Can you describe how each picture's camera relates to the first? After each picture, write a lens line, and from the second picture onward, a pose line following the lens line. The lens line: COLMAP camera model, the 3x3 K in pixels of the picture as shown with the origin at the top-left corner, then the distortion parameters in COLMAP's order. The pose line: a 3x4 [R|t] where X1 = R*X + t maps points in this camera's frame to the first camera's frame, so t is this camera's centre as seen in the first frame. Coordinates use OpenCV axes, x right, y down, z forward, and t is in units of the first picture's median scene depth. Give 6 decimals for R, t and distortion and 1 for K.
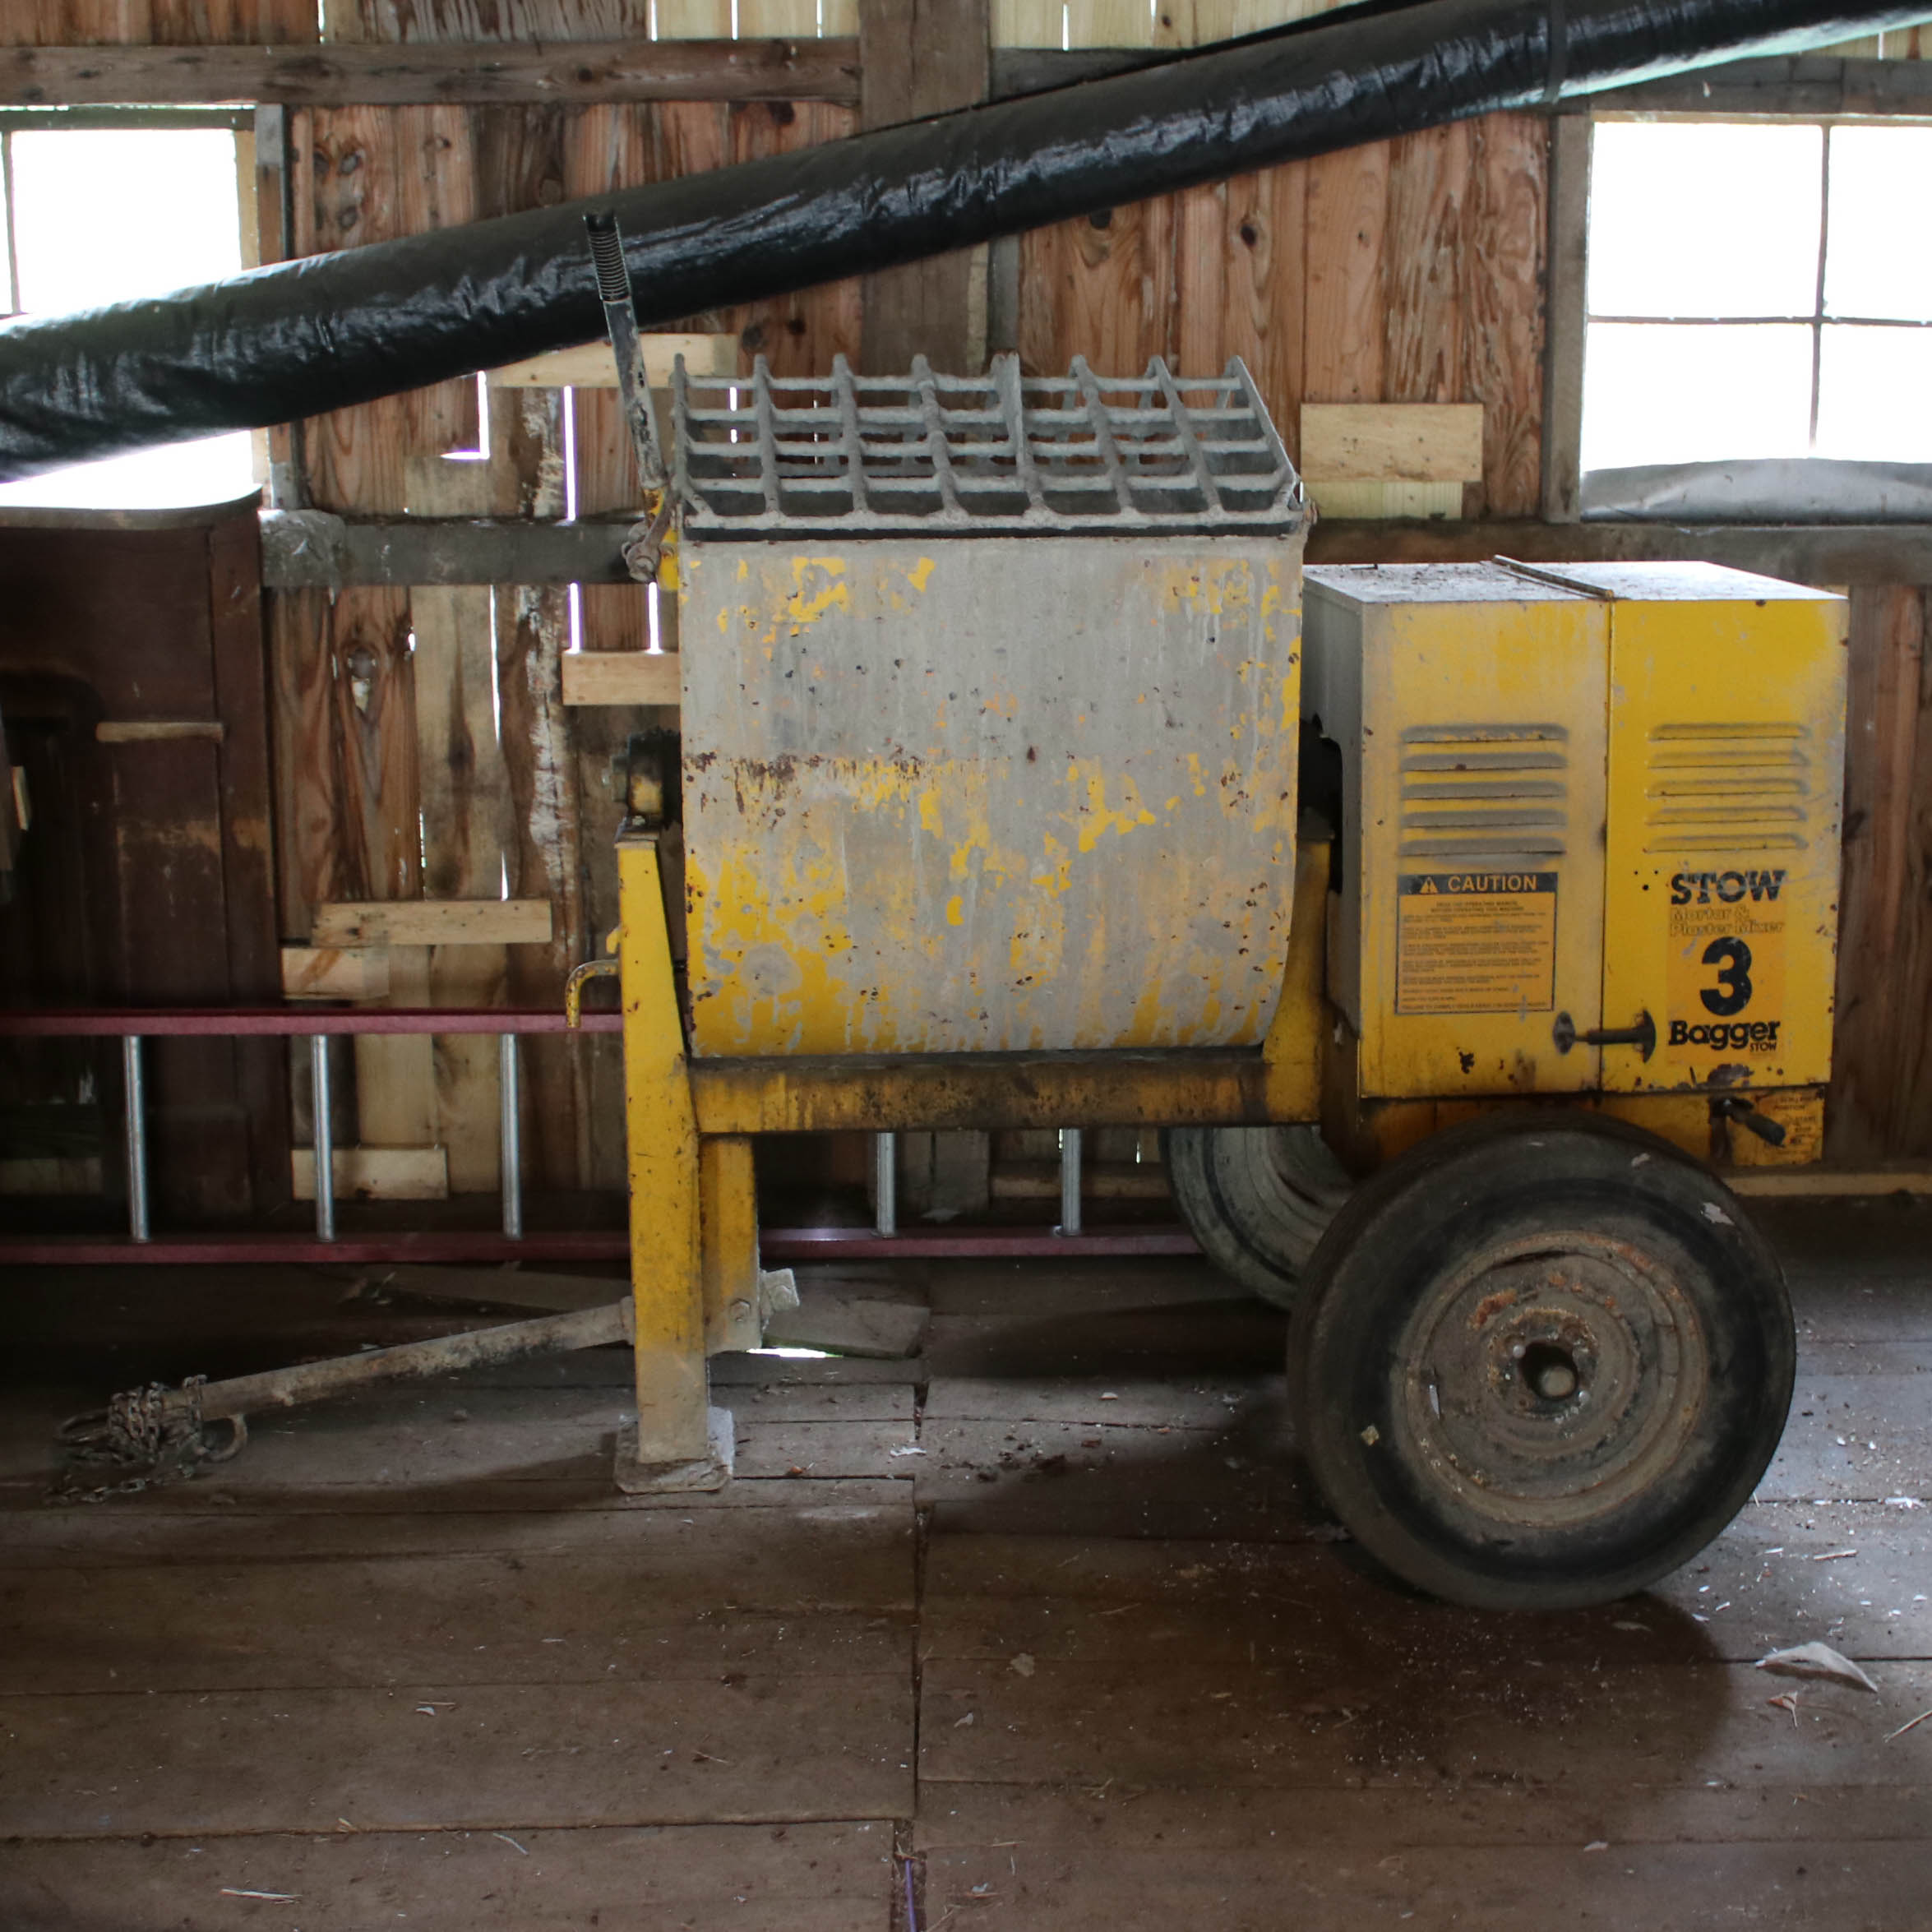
lens RADIAL K [[3111.2, 0, 1033.5], [0, 3111.2, 962.0], [0, 0, 1]] dist [-0.142786, 0.000000]
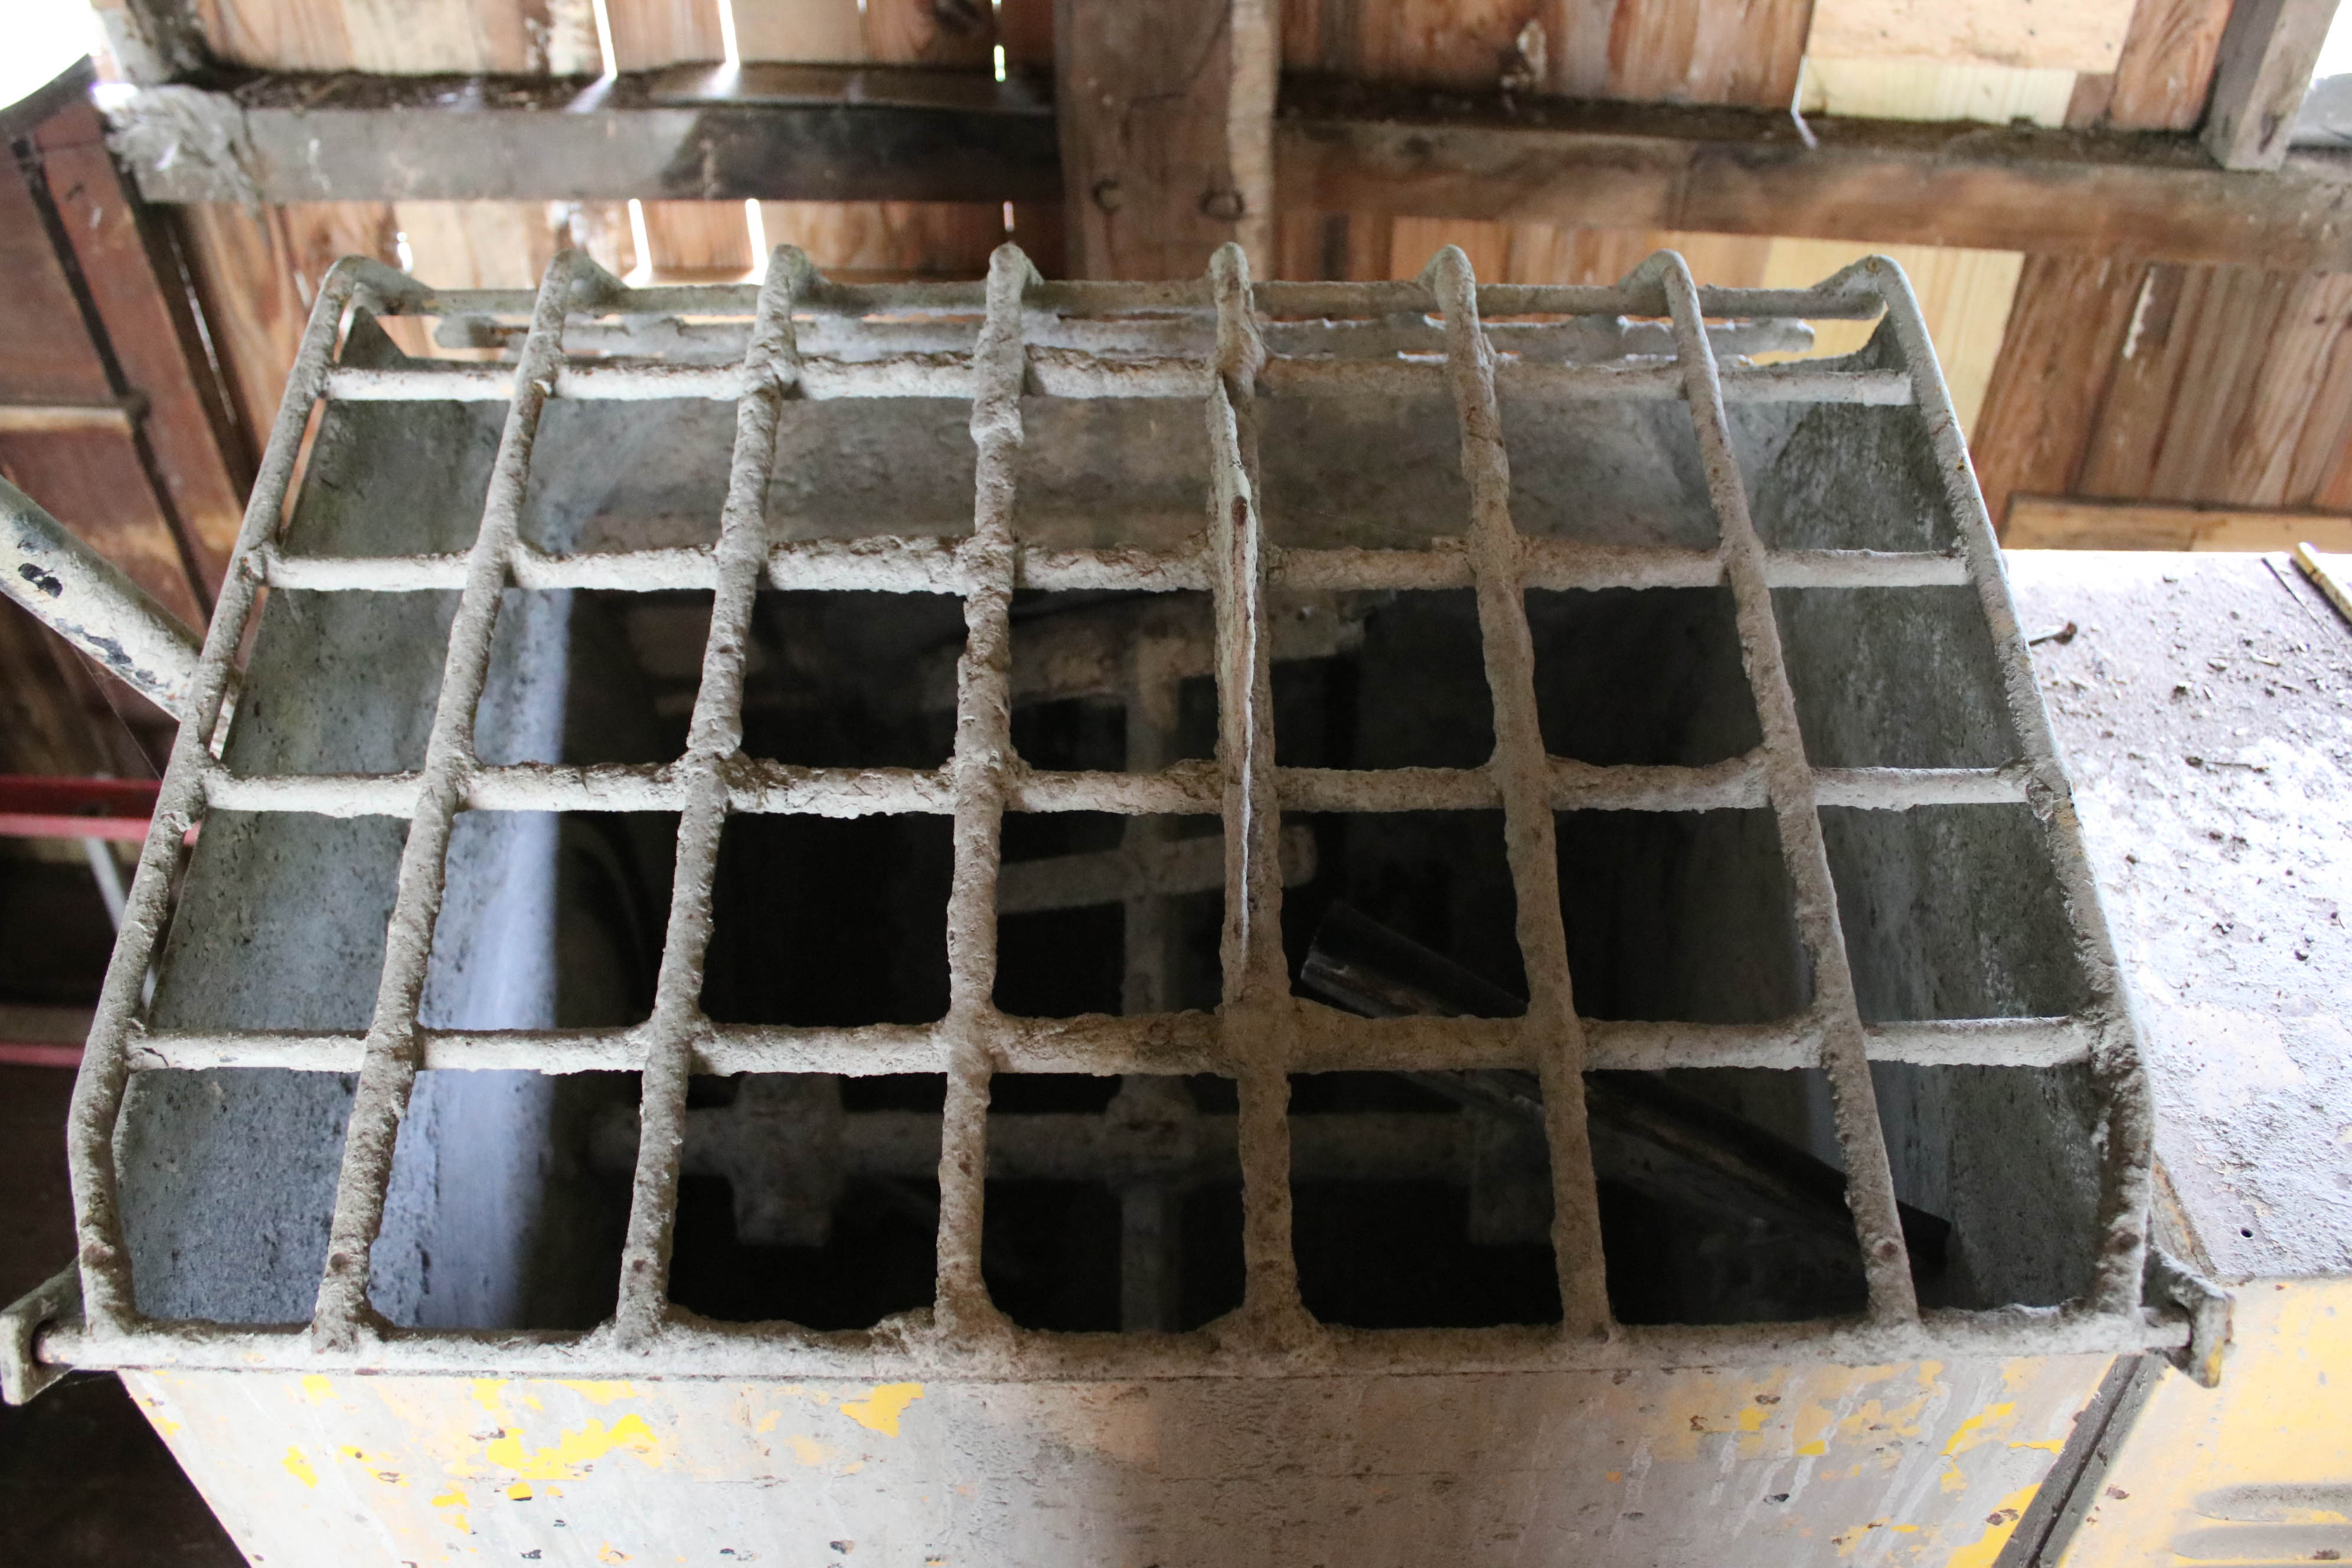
lens RADIAL K [[1937.3, 0, 1171.7], [0, 1937.3, 799.7], [0, 0, 1]] dist [-0.128963, 0.084688]
pose [[0.994999, 0.065012, -0.075833, 0.002503], [-0.024280, 0.893847, 0.447714, -0.238601], [0.096890, -0.443634, 0.890955, 0.774506]]
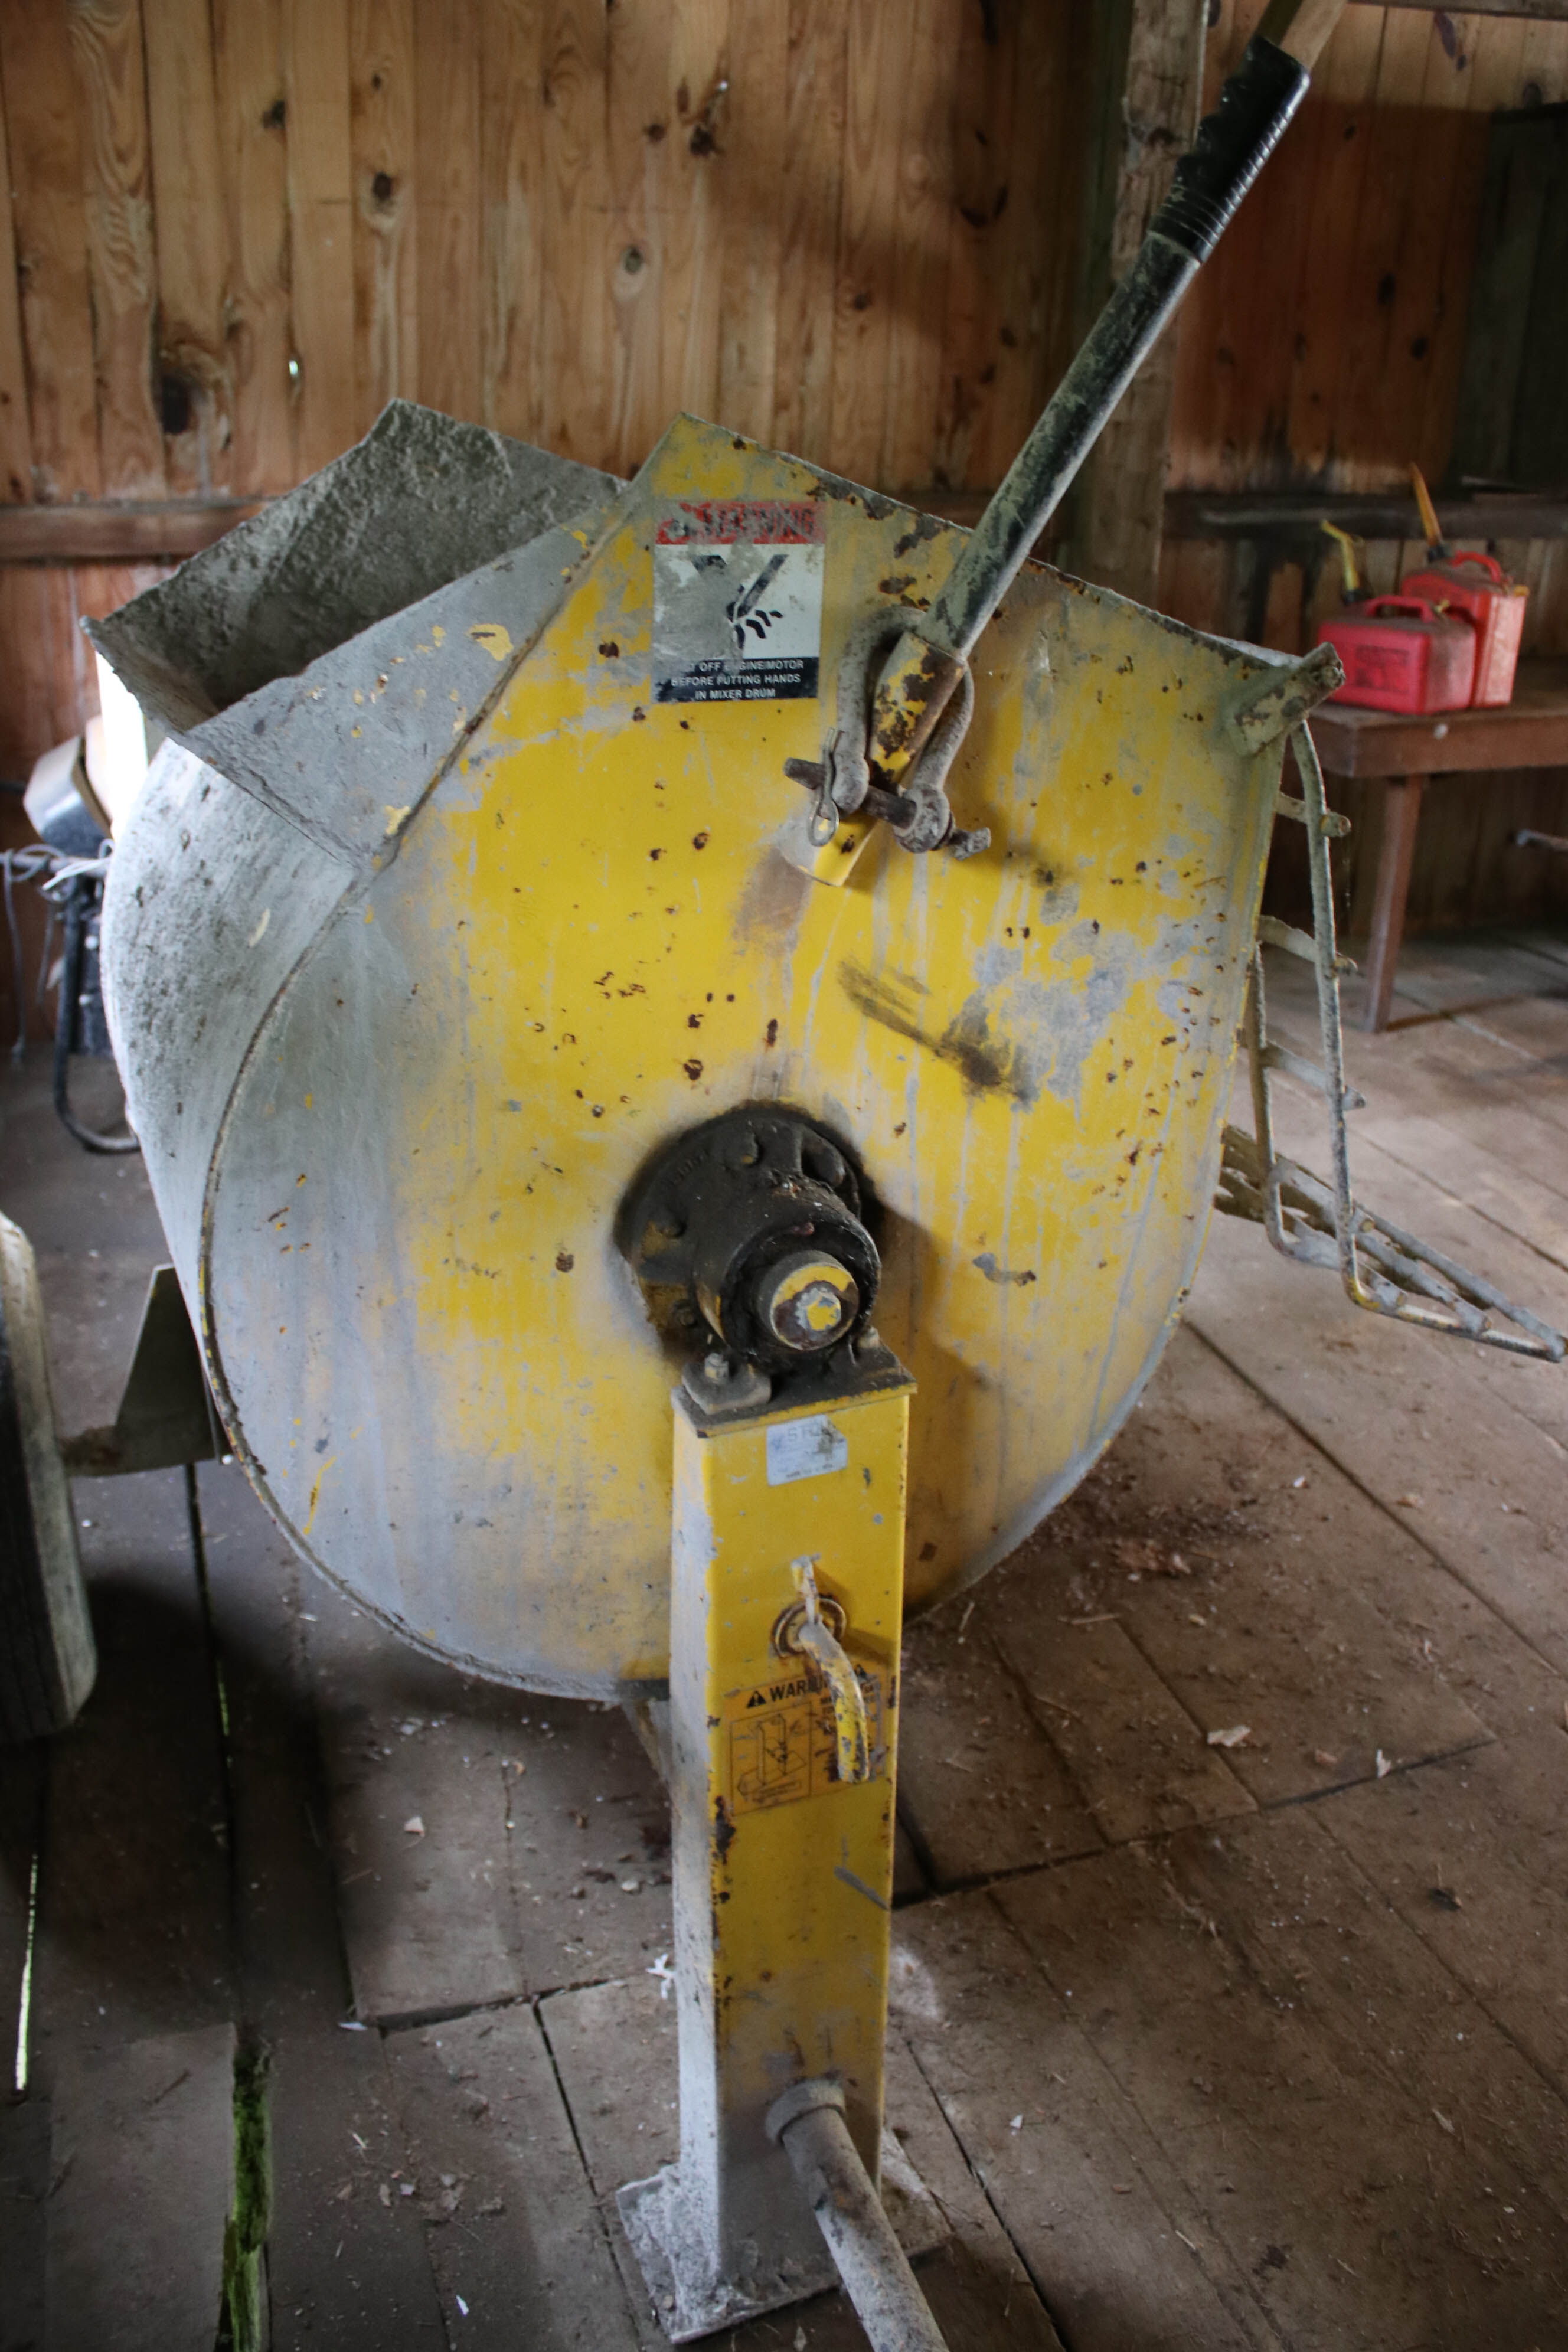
lens RADIAL K [[1937.3, 0, 772.8], [0, 1937.3, 1183.9], [0, 0, 1]] dist [-0.128963, 0.084688]
pose [[-0.289032, -0.381459, 0.878037, -0.388603], [0.182987, 0.878258, 0.441791, -0.209381], [-0.939668, 0.288361, -0.184042, 1.055747]]
